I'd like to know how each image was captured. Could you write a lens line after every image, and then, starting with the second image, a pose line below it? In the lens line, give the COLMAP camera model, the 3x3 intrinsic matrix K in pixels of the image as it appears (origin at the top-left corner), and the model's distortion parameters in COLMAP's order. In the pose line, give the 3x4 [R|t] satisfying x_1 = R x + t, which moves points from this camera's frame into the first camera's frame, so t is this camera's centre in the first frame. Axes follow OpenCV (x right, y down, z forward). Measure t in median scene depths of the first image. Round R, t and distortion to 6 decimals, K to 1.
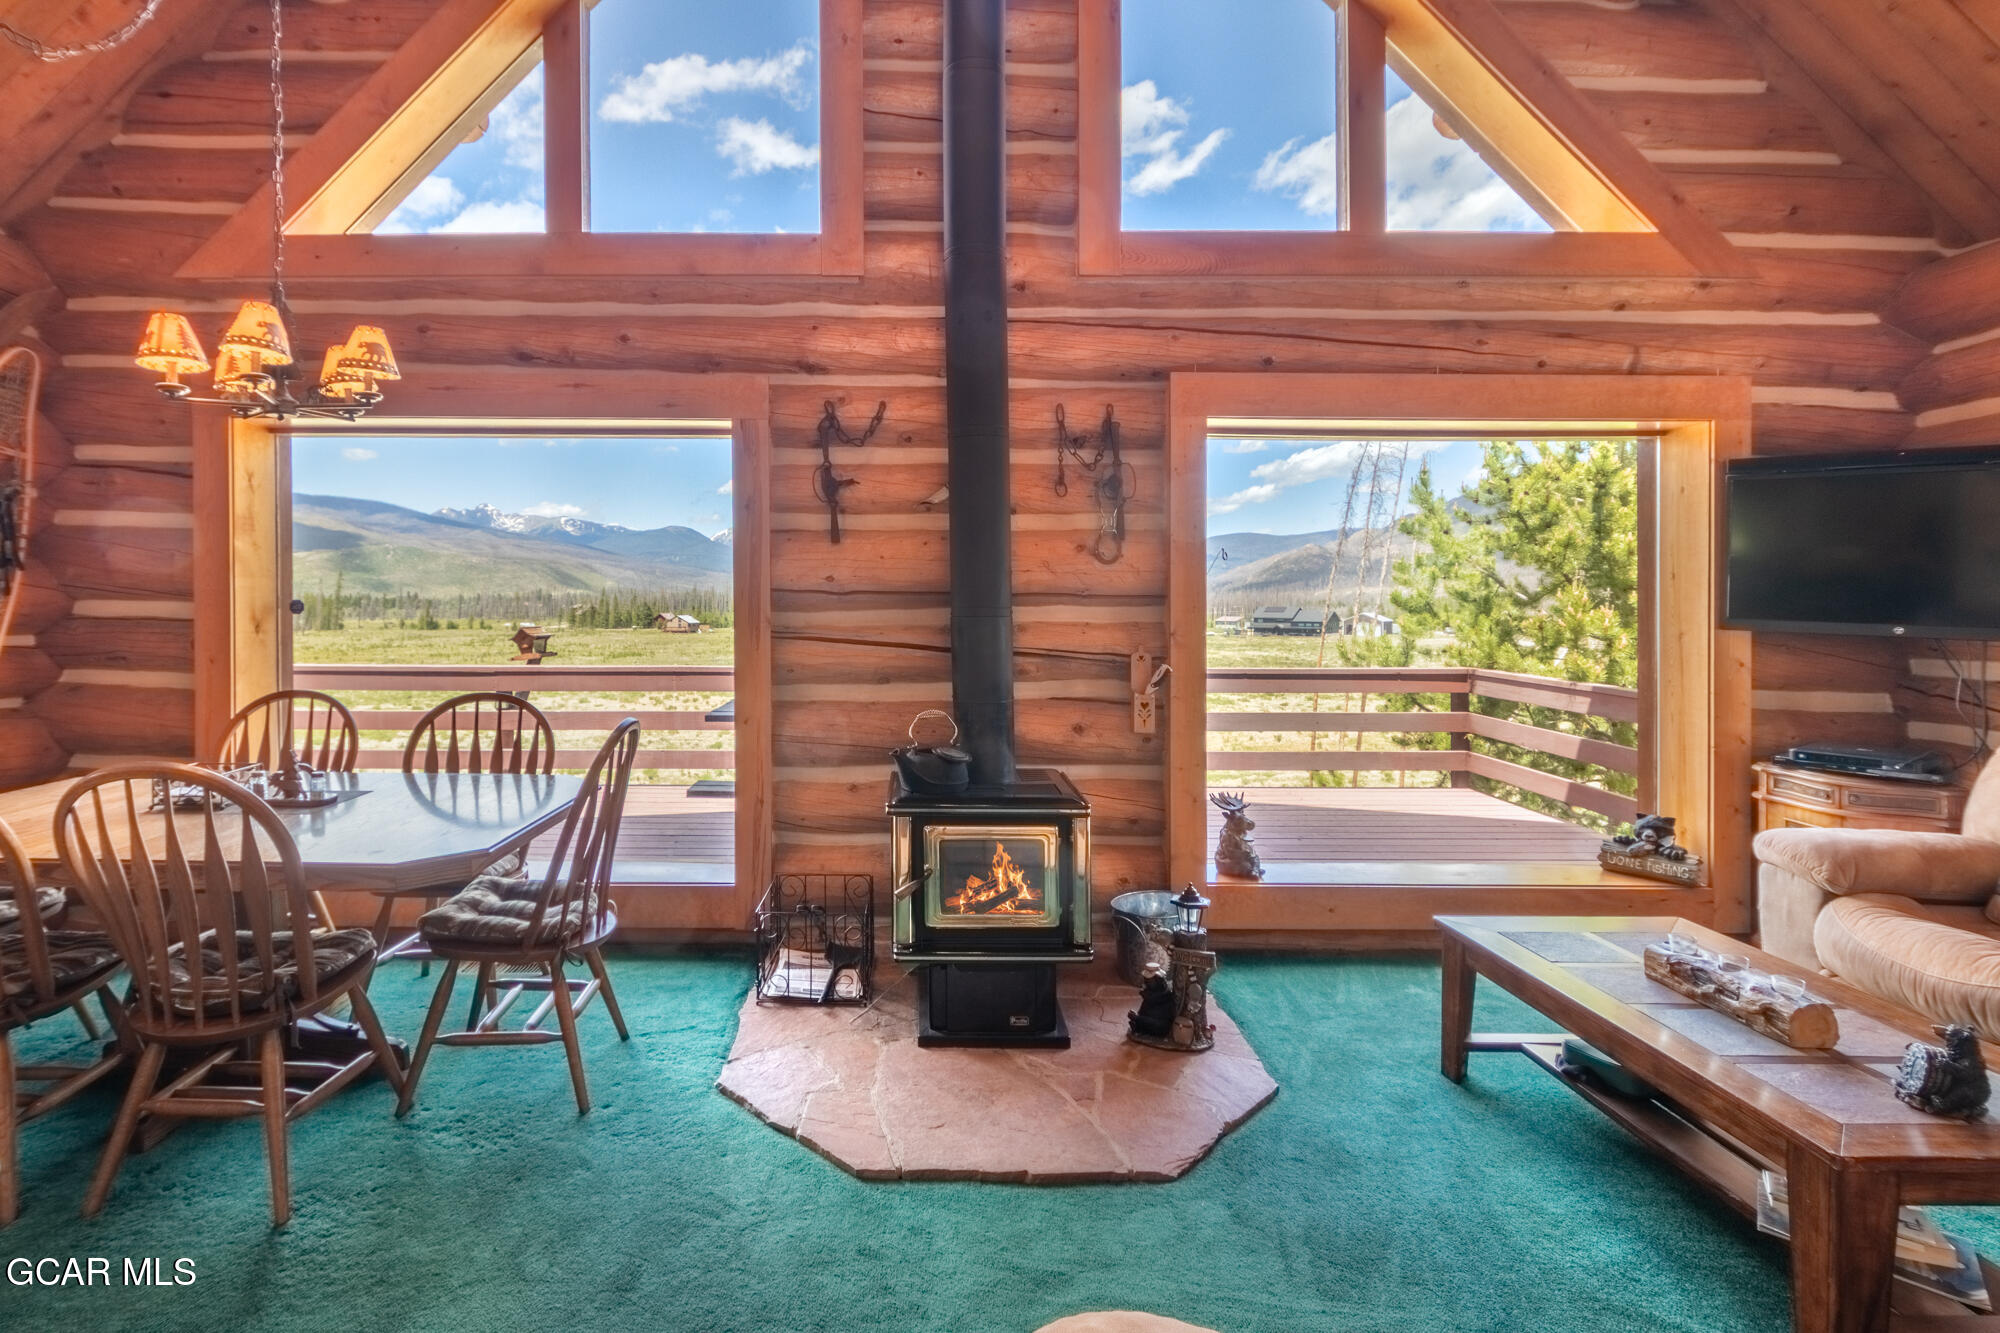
lens RADIAL K [[976.4, 0, 915.0], [0, 976.4, 654.5], [0, 0, 1]] dist [-0.003481, -0.000706]
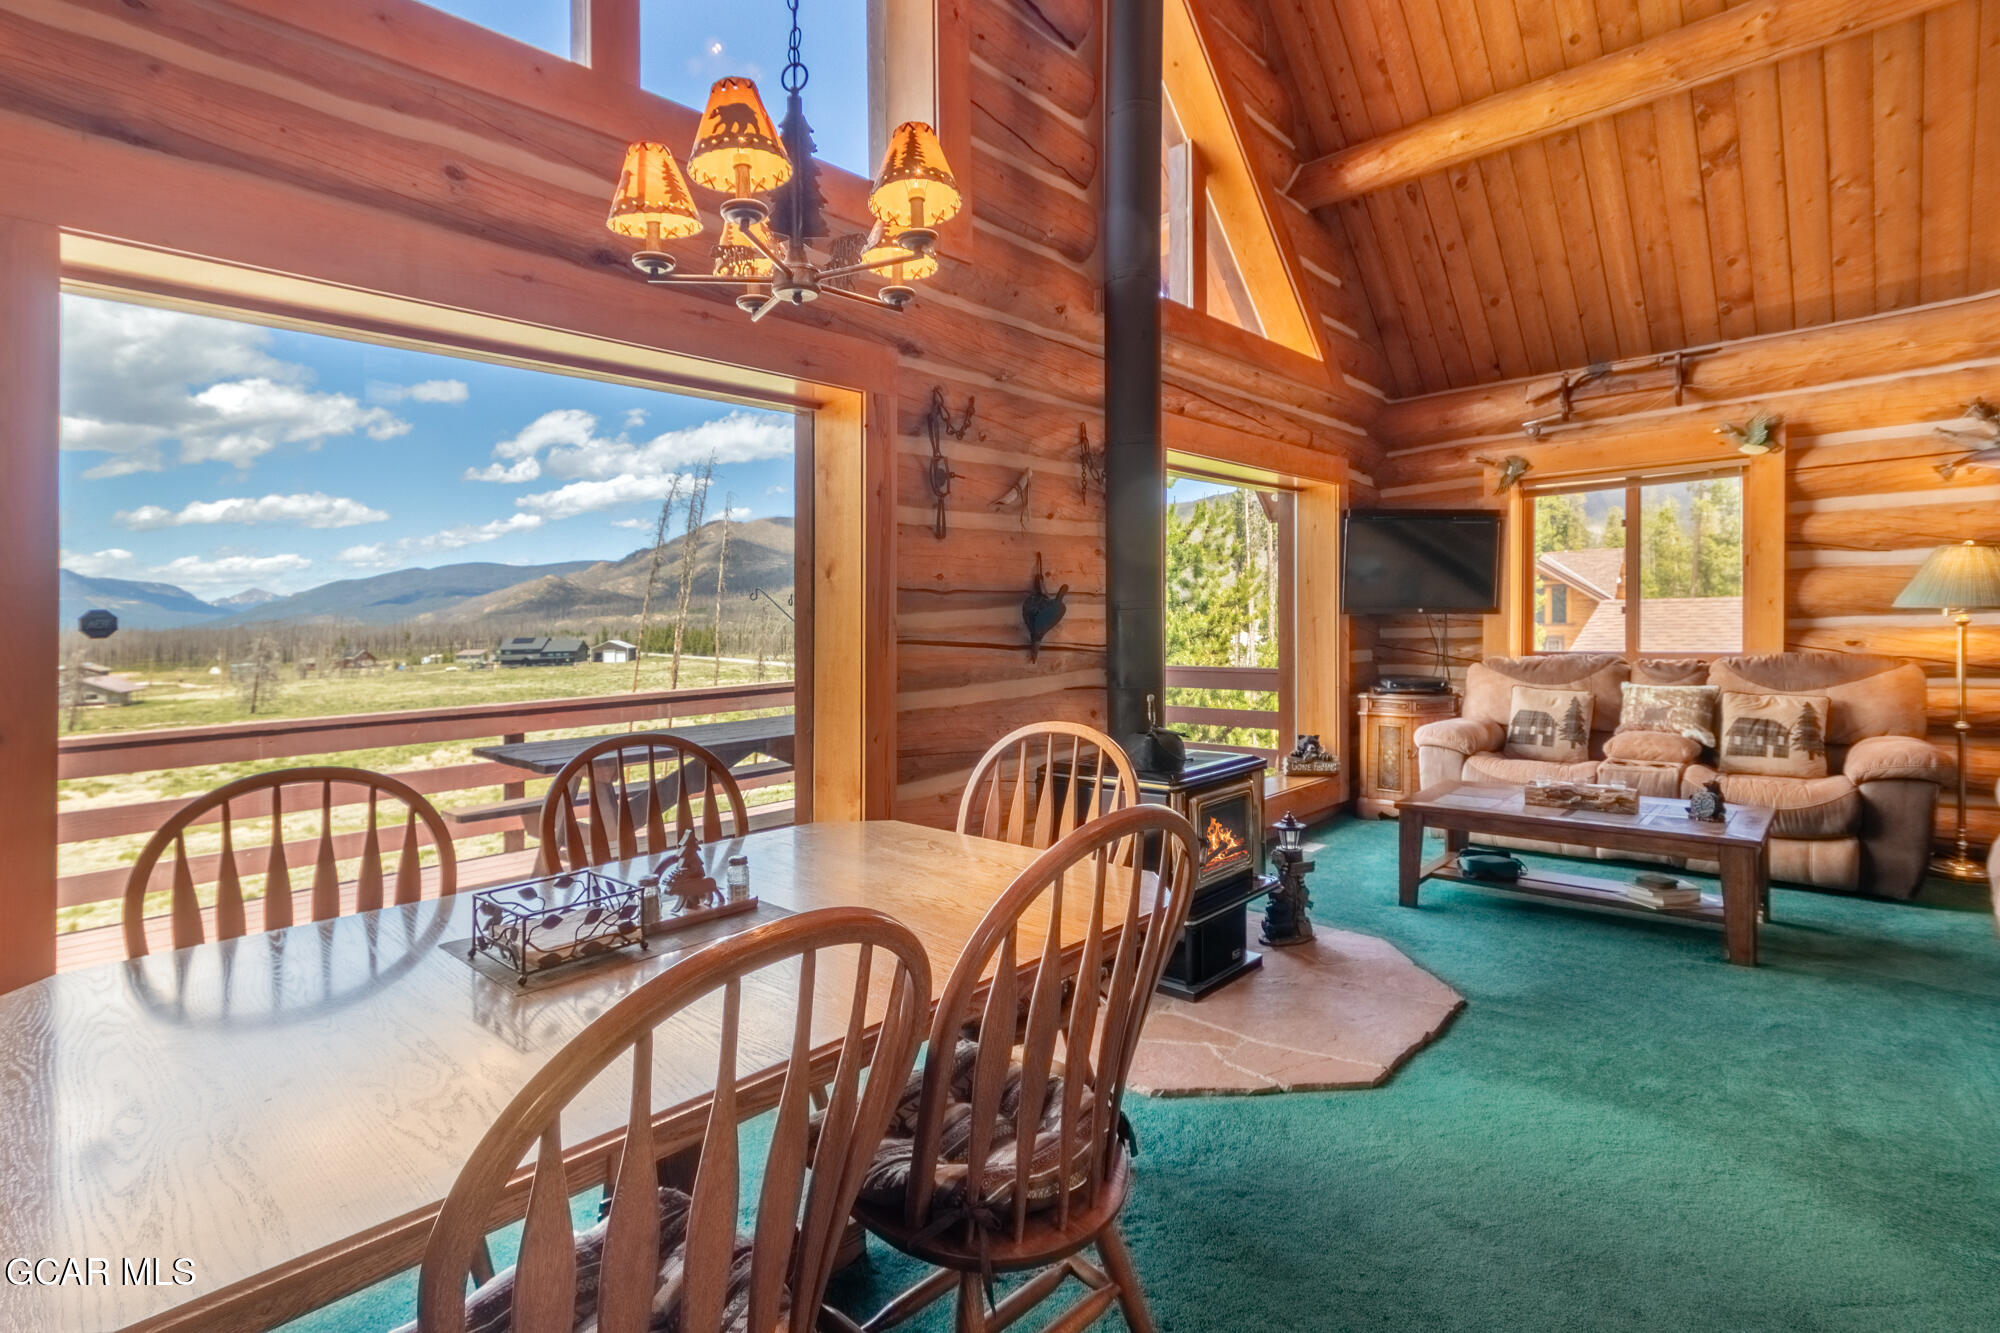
lens RADIAL K [[937.8, 0, 1000.0], [0, 937.8, 666.5], [0, 0, 1]] dist [-0.001845, -0.000904]
pose [[0.689173, -0.059268, 0.722169, -0.707563], [0.070500, 0.997405, 0.014577, -0.001278], [-0.721159, 0.040867, 0.691563, 0.341181]]
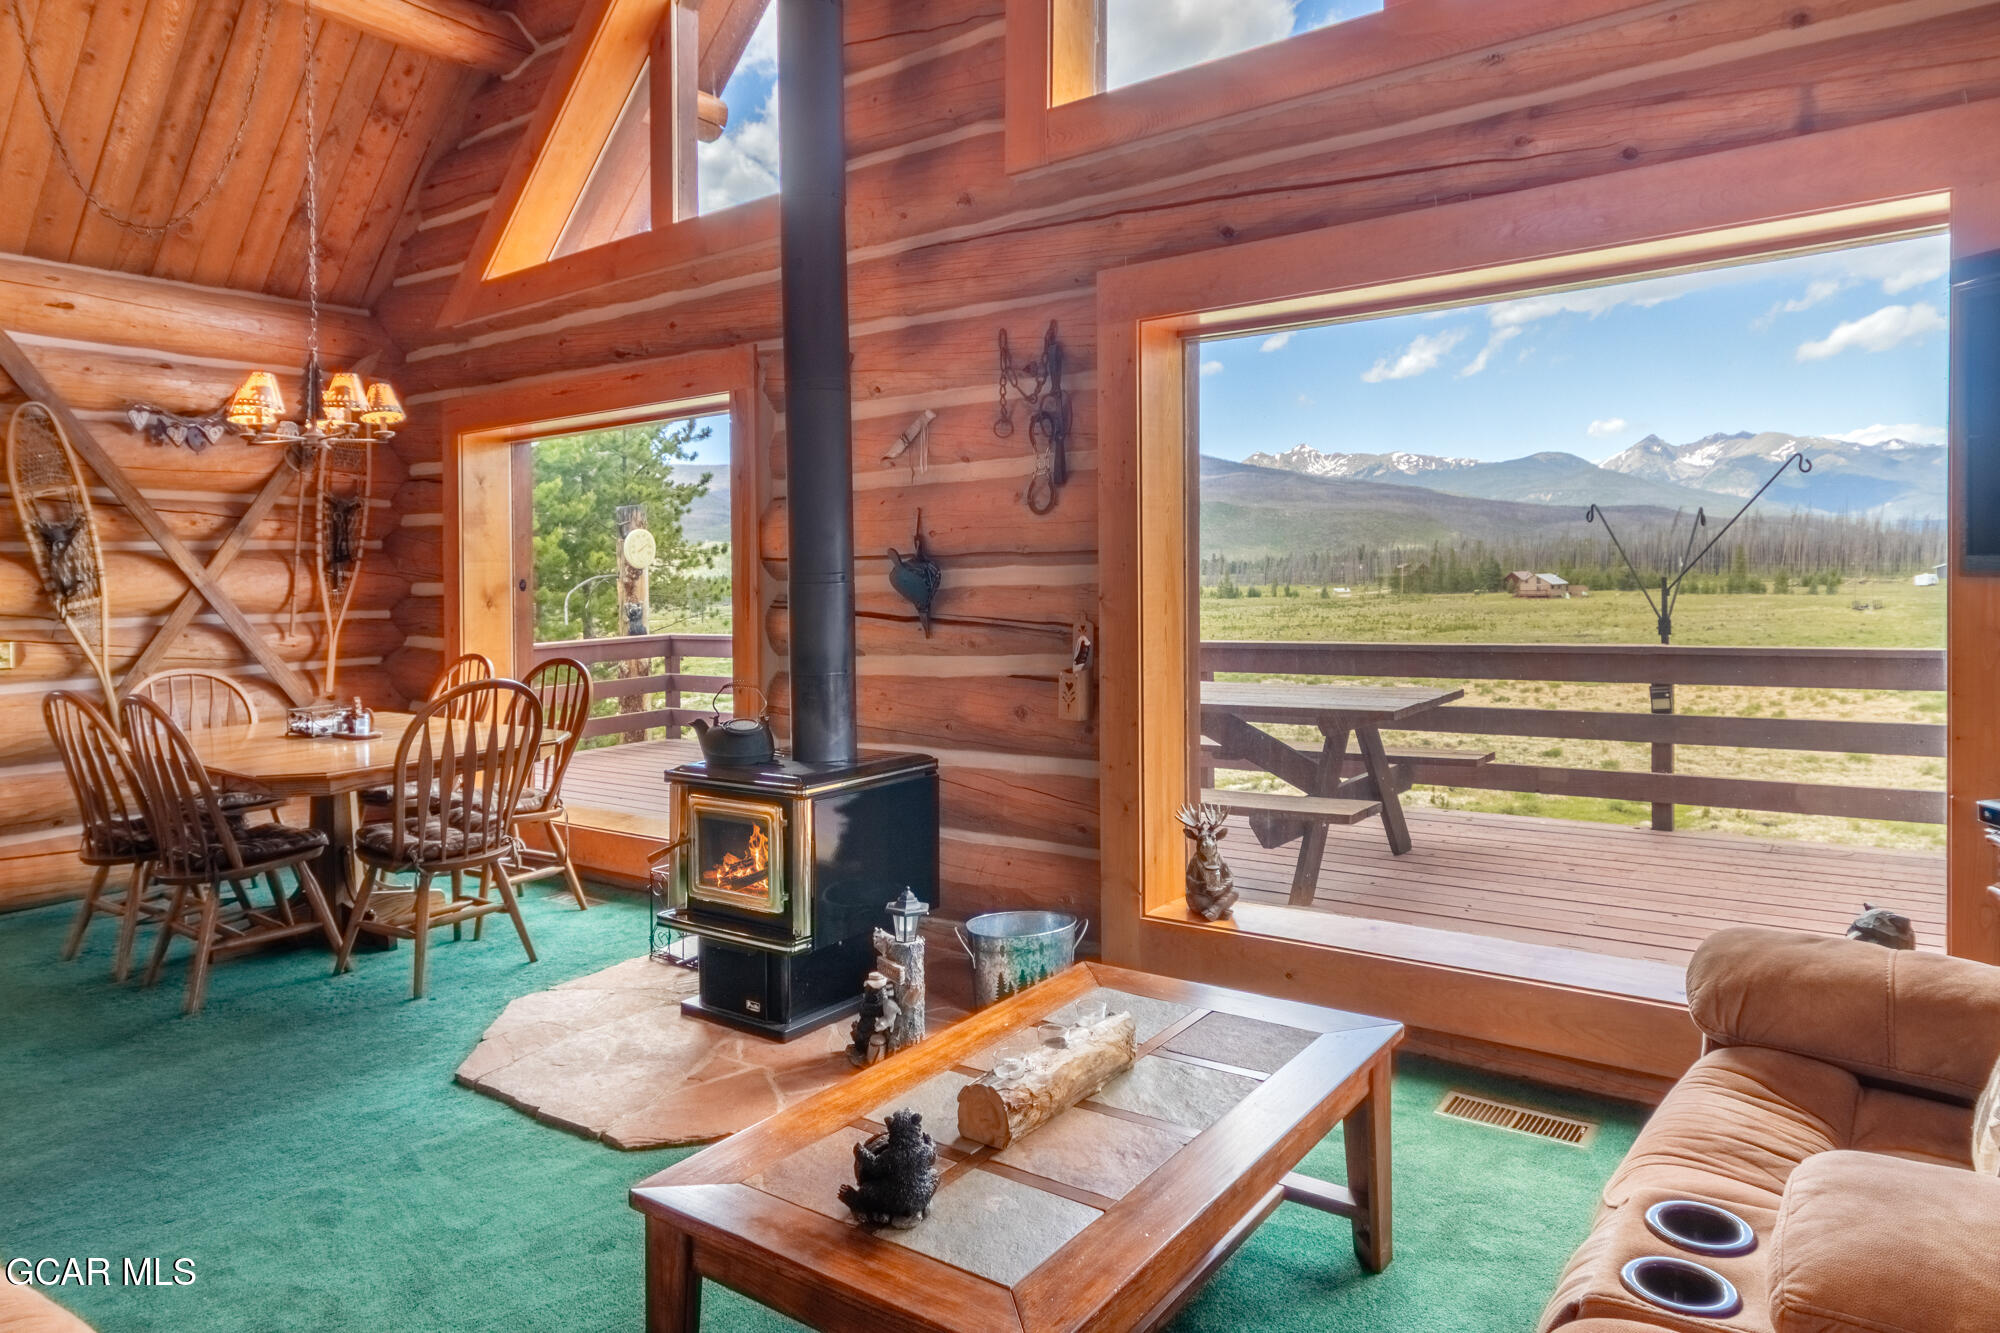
lens RADIAL K [[1266.0, 0, 997.1], [0, 1266.0, 624.5], [0, 0, 1]] dist [0.003573, 0.000797]
pose [[0.798132, -0.001051, -0.602481, 0.810627], [-0.000391, 0.999997, -0.002261, 0.002988], [0.602482, 0.002040, 0.798130, 0.117611]]
